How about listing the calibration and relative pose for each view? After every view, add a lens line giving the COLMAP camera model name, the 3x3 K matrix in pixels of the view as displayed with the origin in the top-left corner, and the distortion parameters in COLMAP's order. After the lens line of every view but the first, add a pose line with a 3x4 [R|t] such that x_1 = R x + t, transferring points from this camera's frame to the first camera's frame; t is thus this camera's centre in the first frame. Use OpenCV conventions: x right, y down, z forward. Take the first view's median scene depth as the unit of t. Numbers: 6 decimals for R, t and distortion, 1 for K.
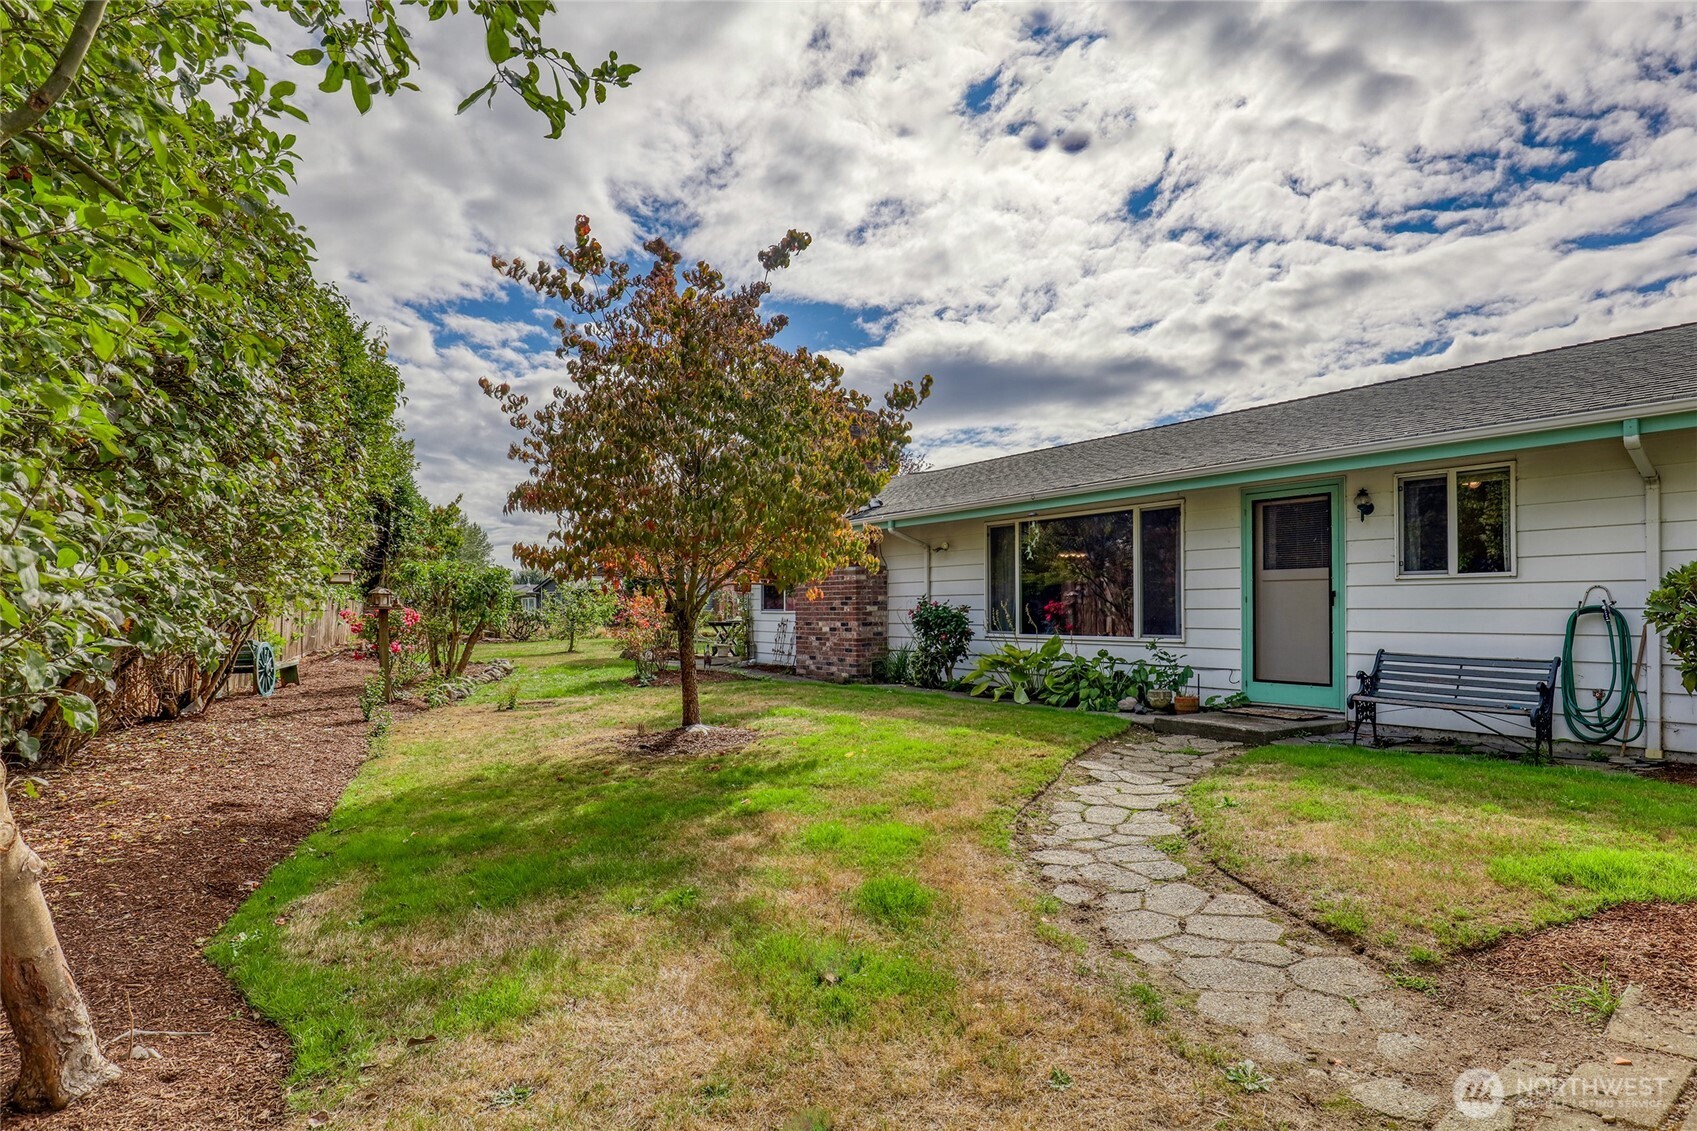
lens RADIAL K [[801.8, 0, 858.0], [0, 801.8, 588.0], [0, 0, 1]] dist [-0.022549, 0.000615]
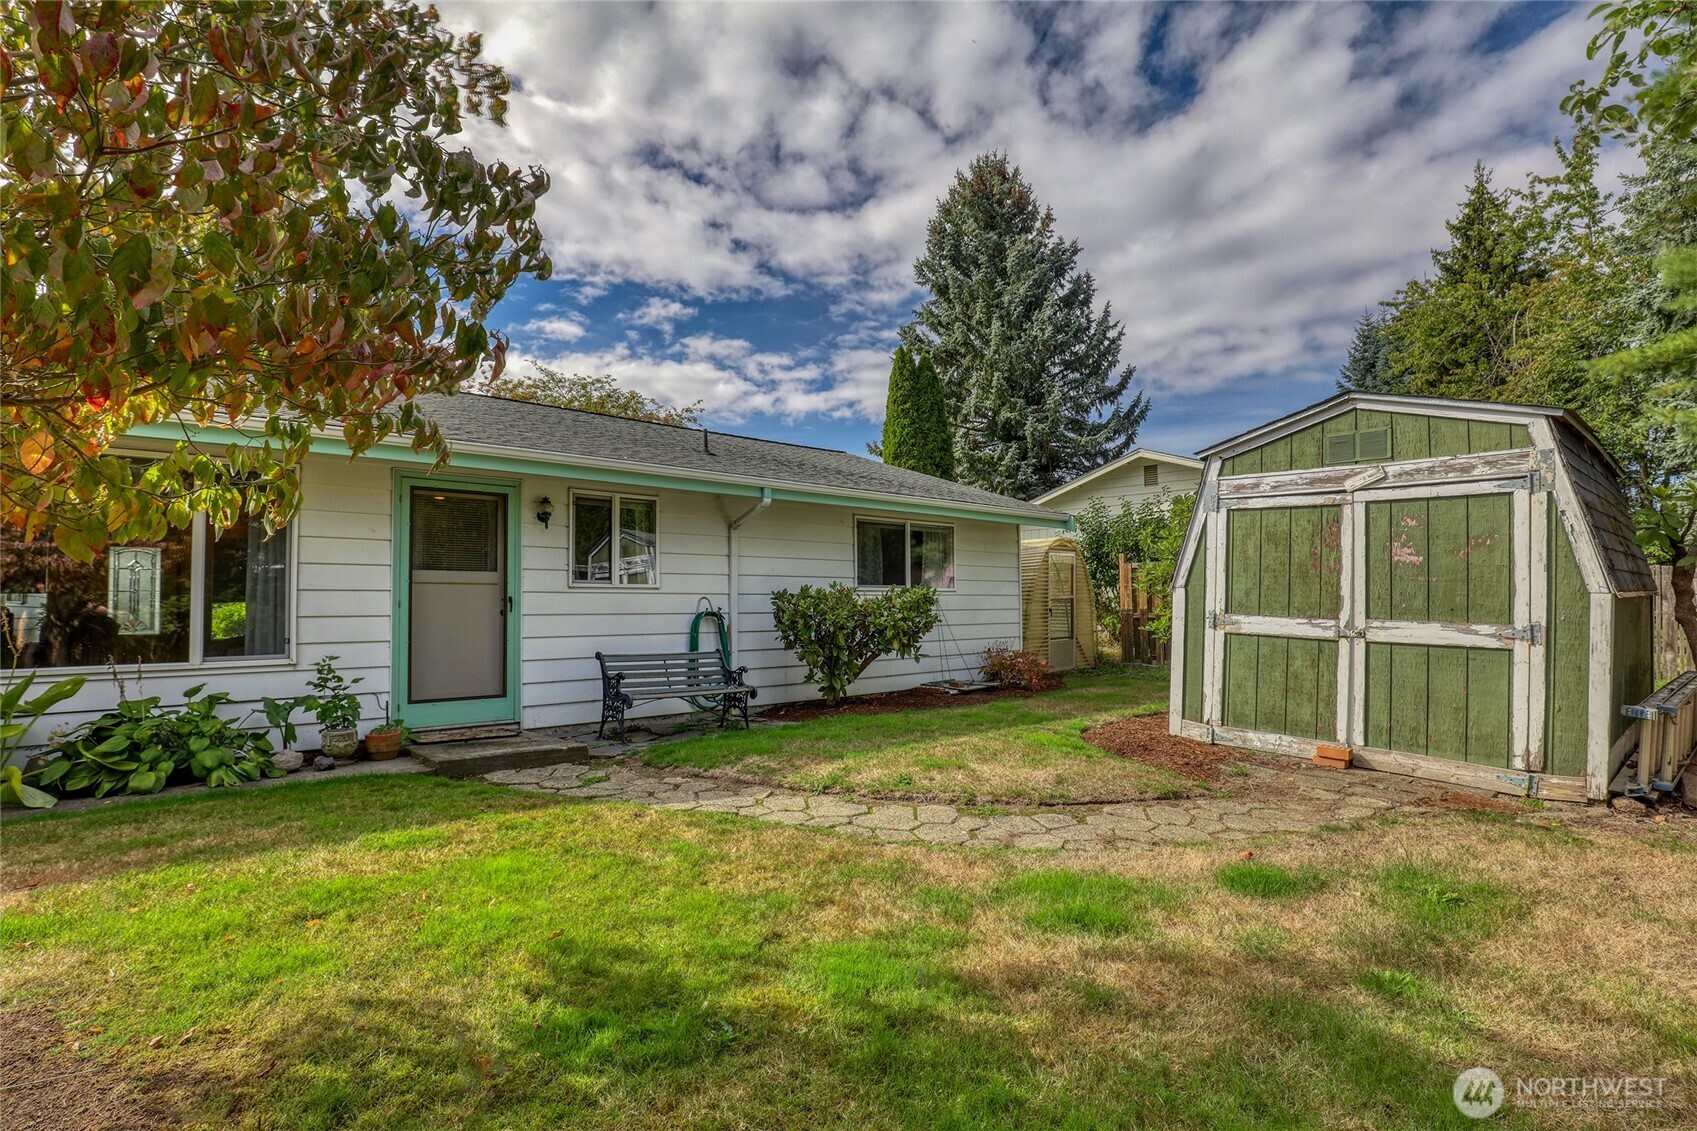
lens RADIAL K [[801.8, 0, 858.0], [0, 801.8, 588.0], [0, 0, 1]] dist [-0.022549, 0.000615]
pose [[-0.065052, 0.030539, 0.997414, -0.461802], [-0.016687, 0.999359, -0.031687, 0.019816], [-0.997742, -0.018706, -0.064500, 0.753729]]
